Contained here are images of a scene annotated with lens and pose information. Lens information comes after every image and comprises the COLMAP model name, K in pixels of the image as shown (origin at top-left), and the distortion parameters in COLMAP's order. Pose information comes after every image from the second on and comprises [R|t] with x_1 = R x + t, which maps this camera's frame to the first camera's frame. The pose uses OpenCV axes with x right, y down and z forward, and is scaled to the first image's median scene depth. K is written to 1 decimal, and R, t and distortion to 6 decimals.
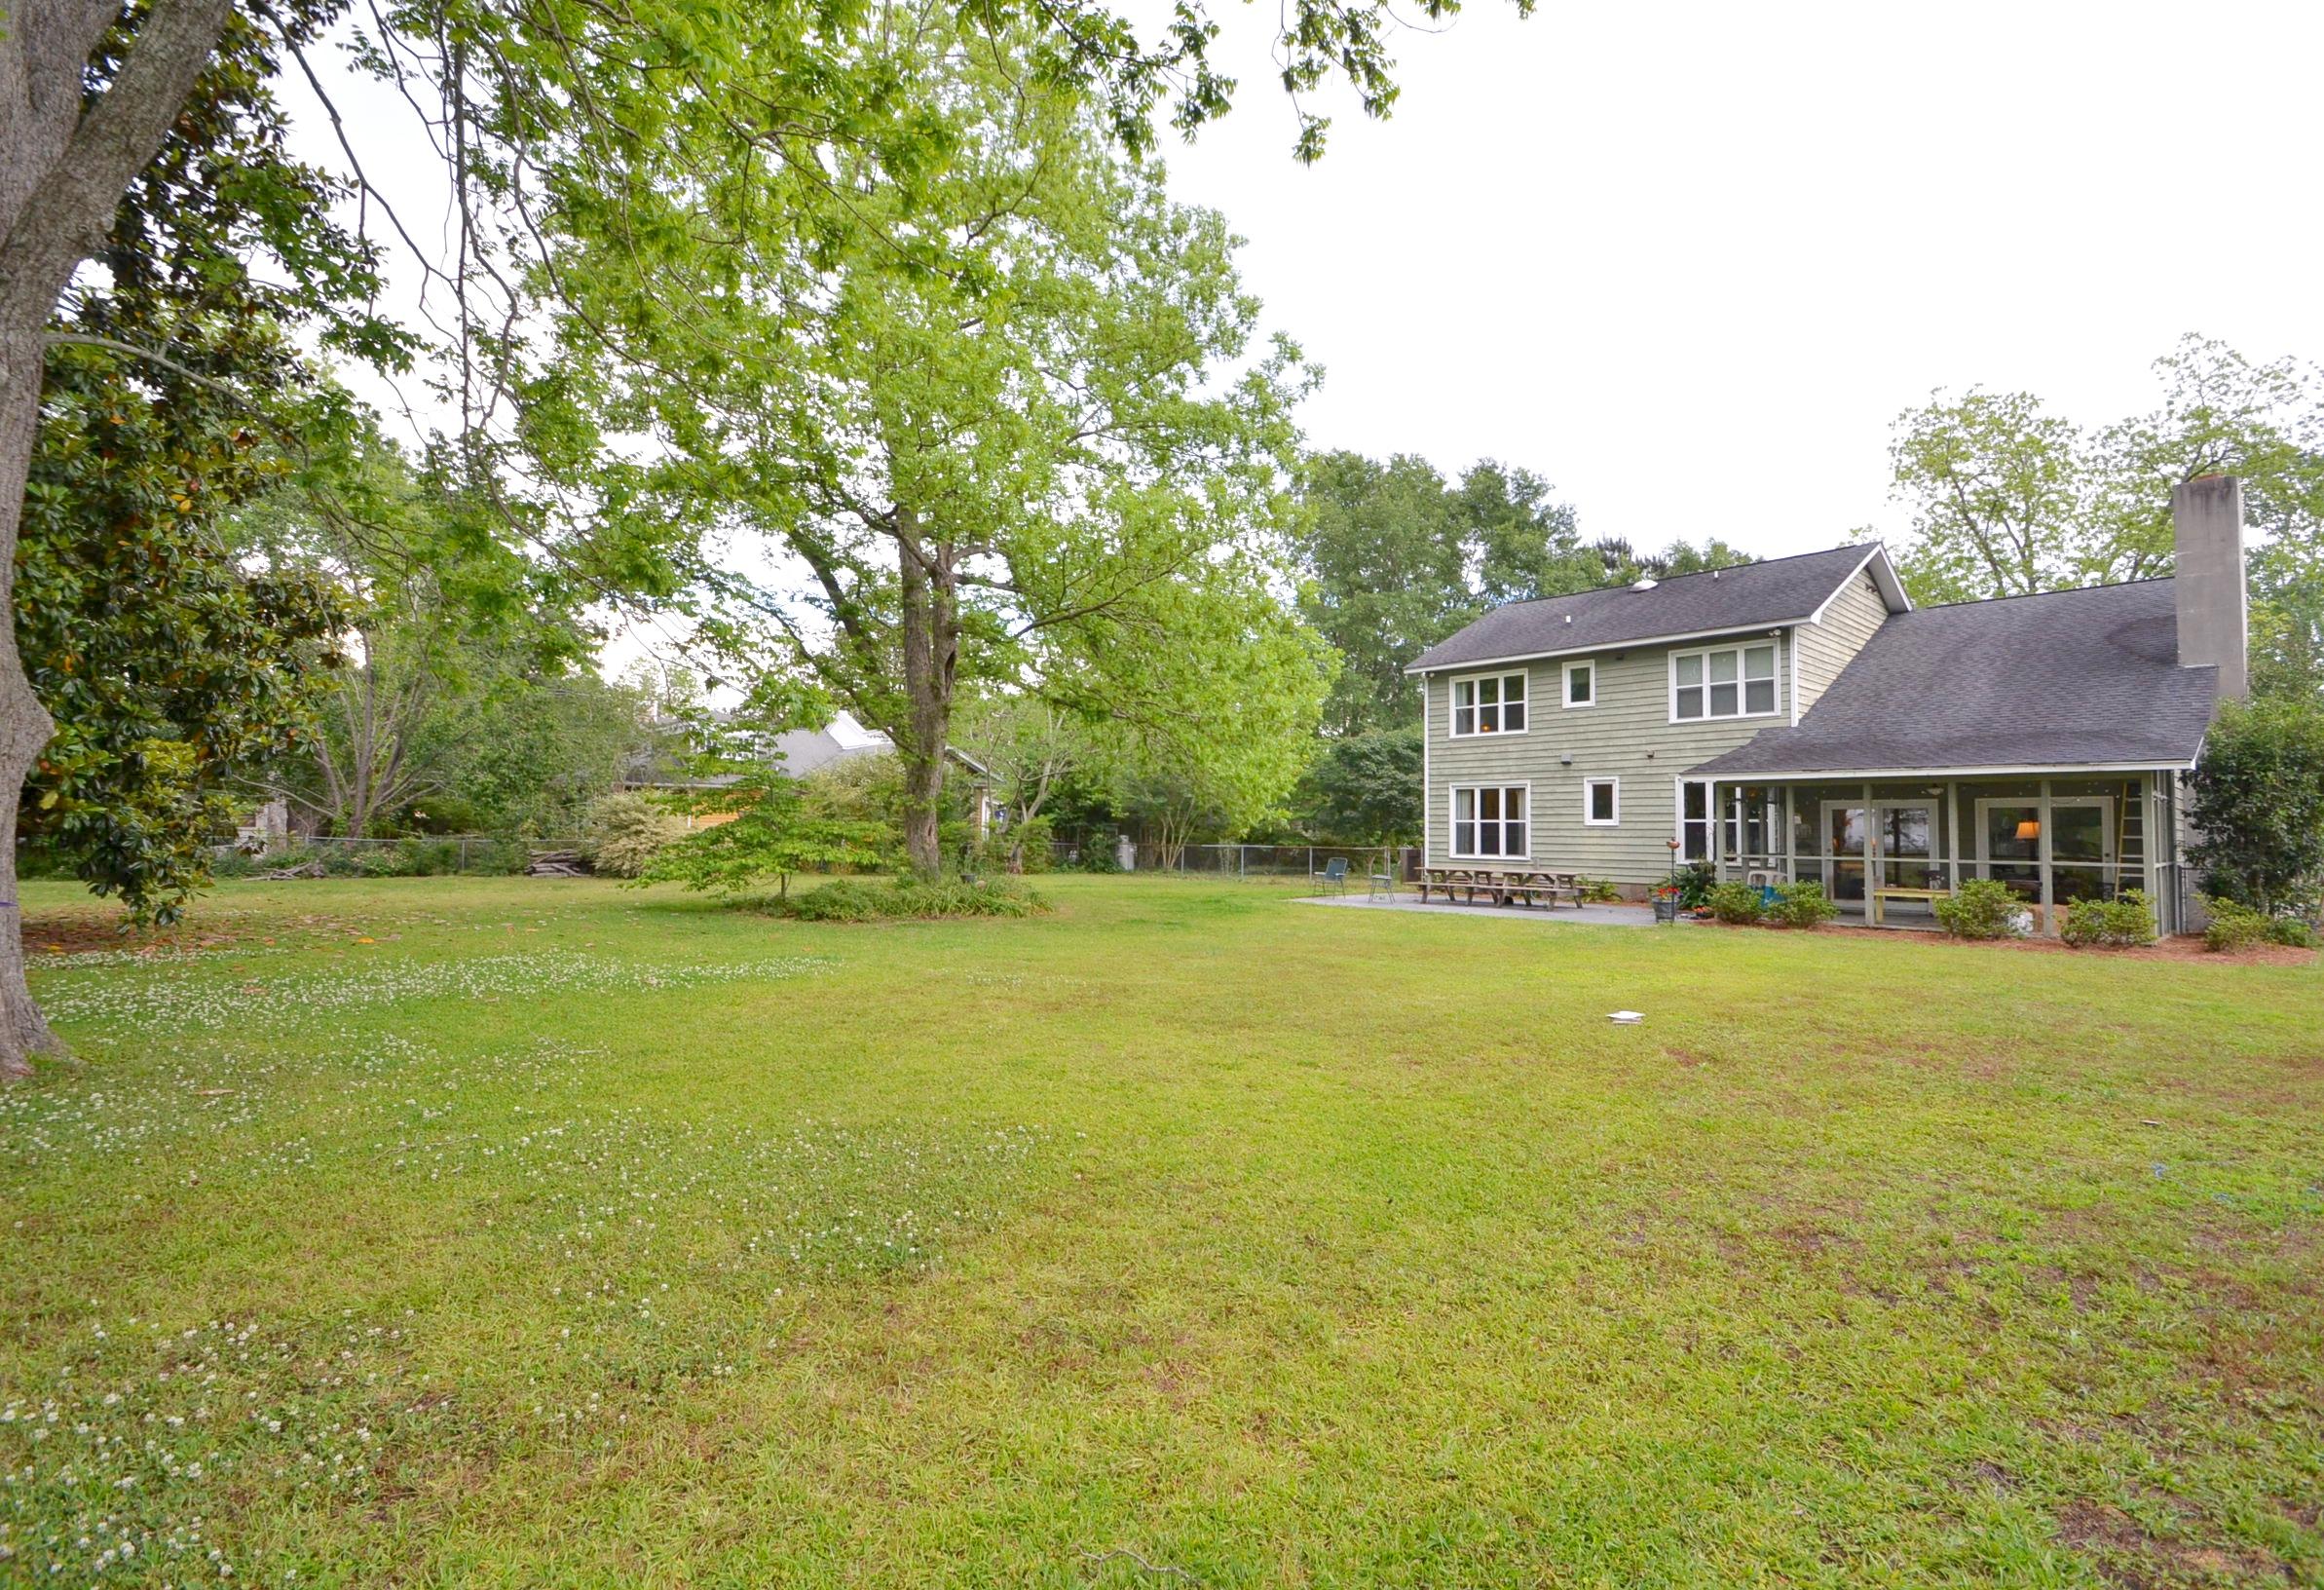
lens RADIAL K [[1002.0, 0, 1170.5], [0, 1002.0, 784.2], [0, 0, 1]] dist [-0.025805, -0.002901]
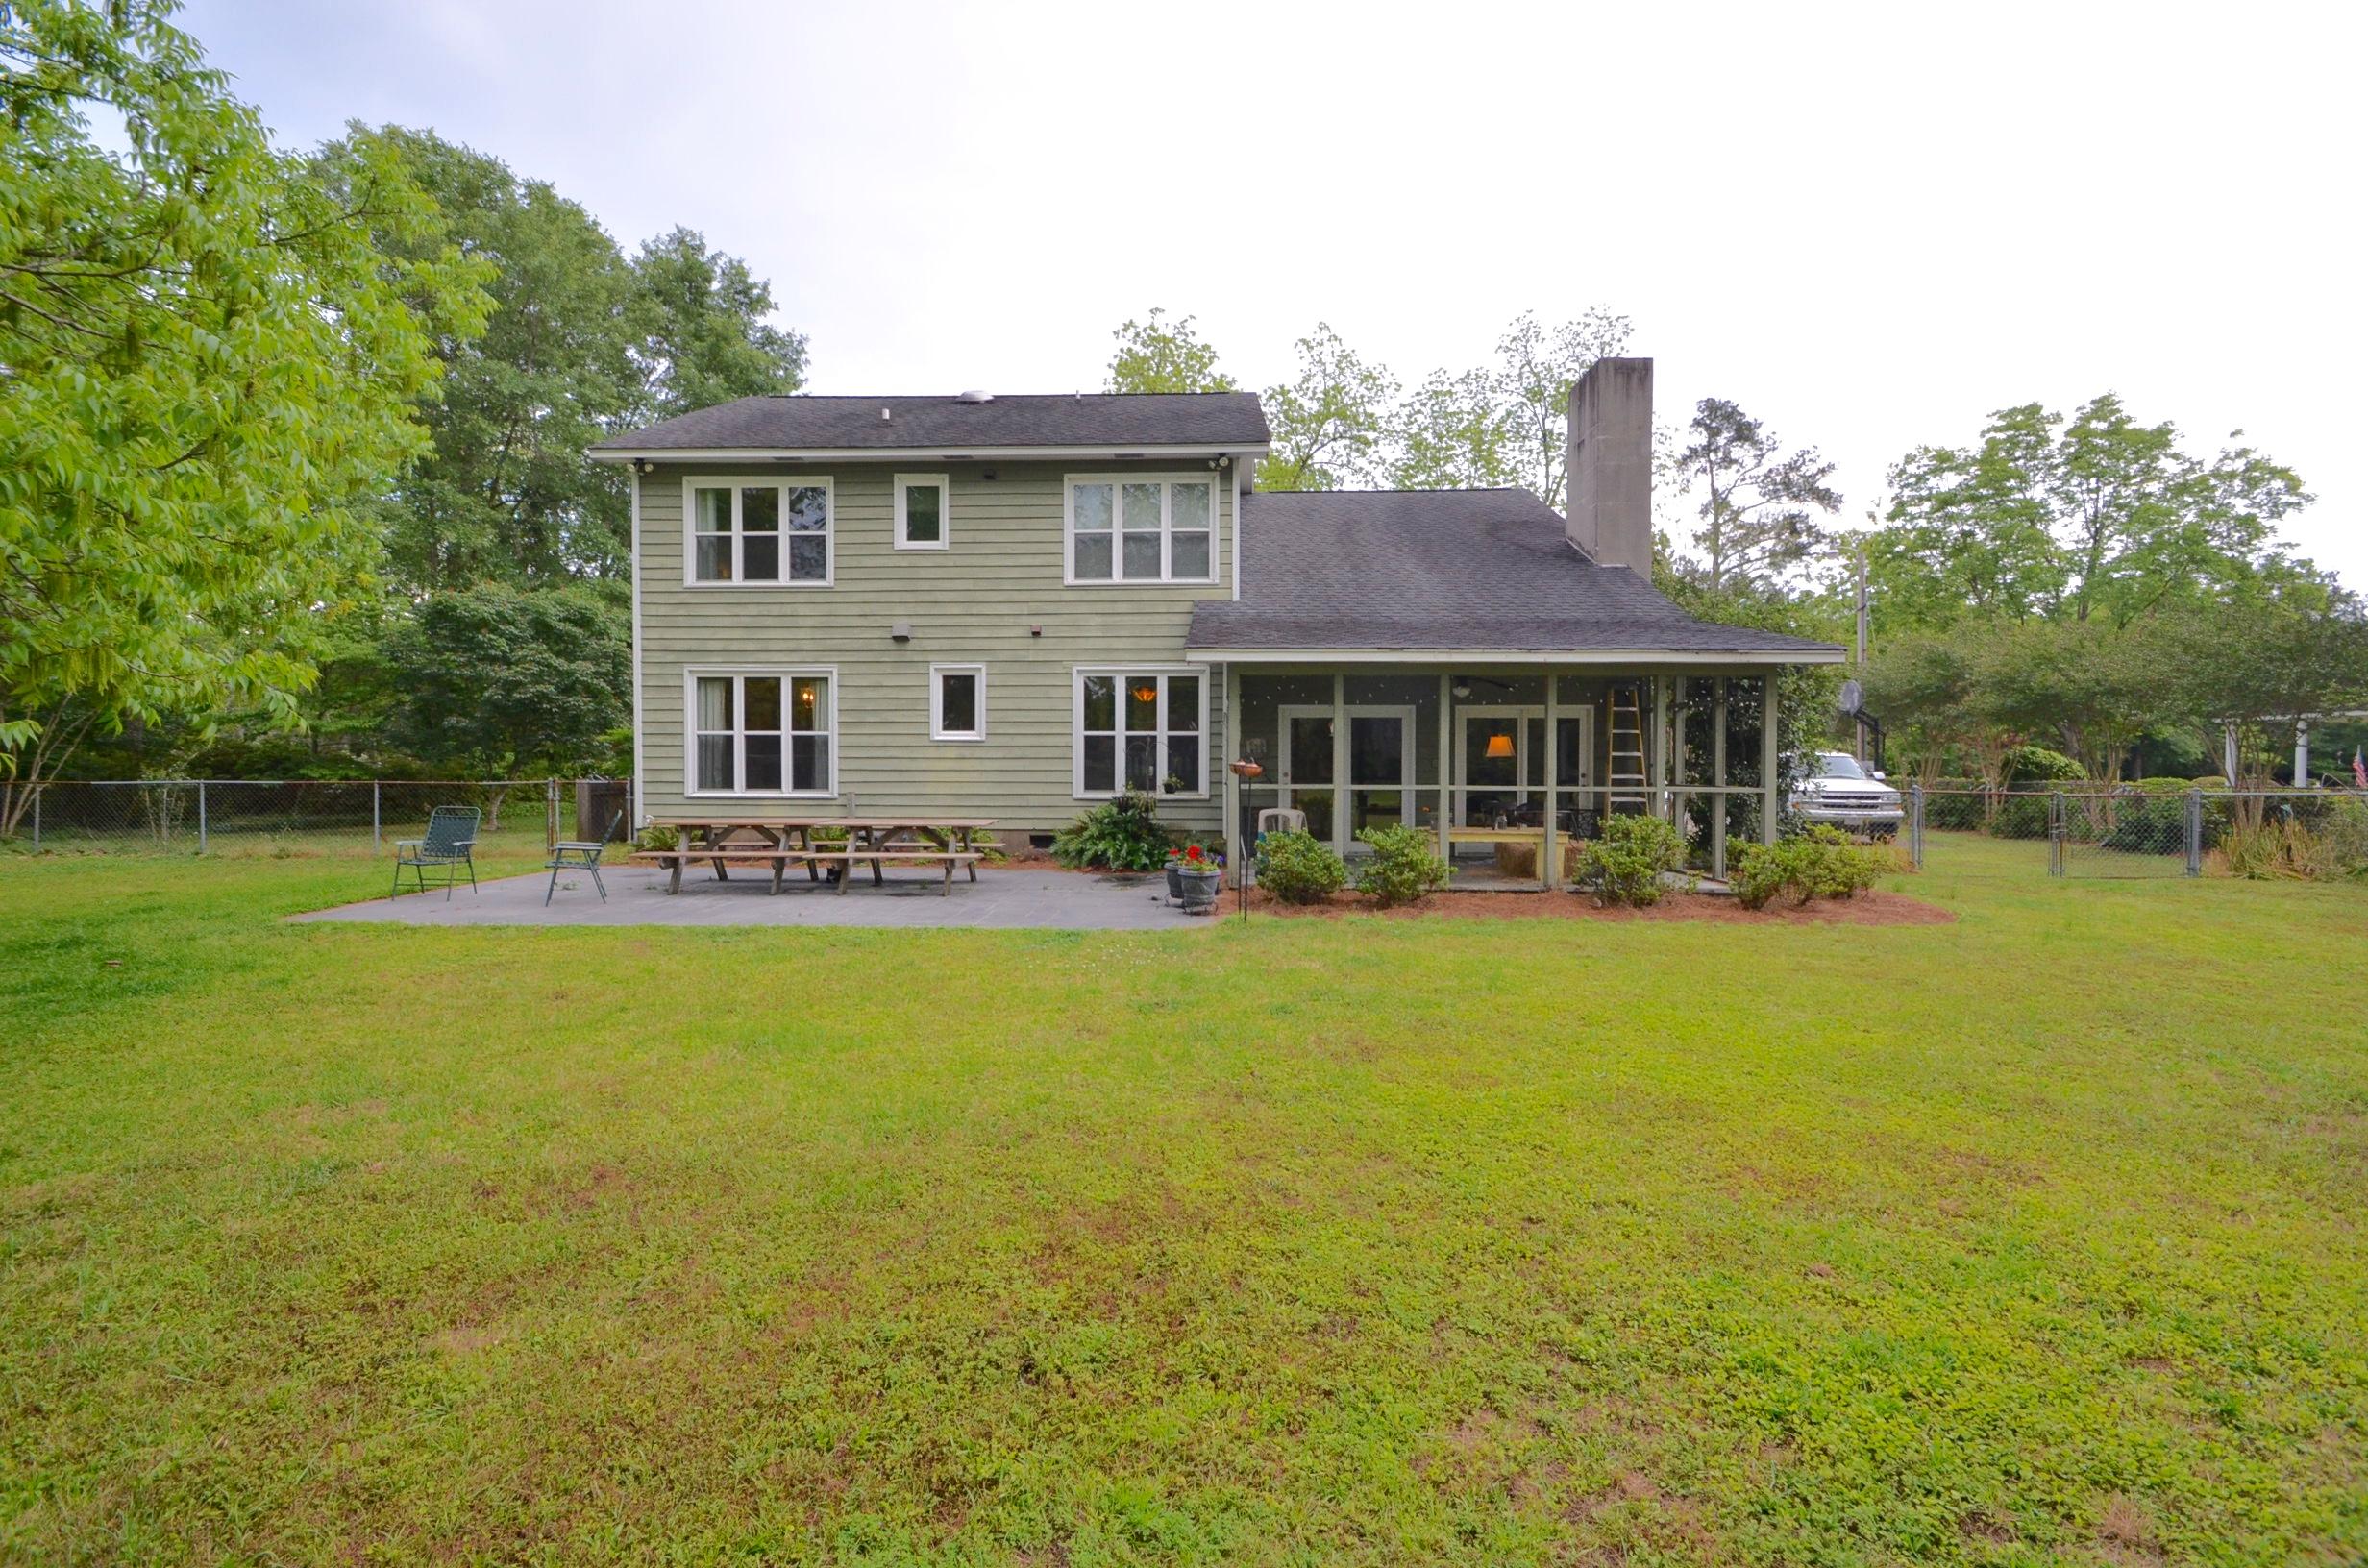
lens RADIAL K [[1030.3, 0, 1167.3], [0, 1030.3, 765.8], [0, 0, 1]] dist [-0.001836, -0.009130]
pose [[0.692005, -0.010674, 0.721814, 0.060987], [-0.030590, 0.998559, 0.044093, 0.027716], [-0.721244, -0.052593, 0.690682, 0.510373]]
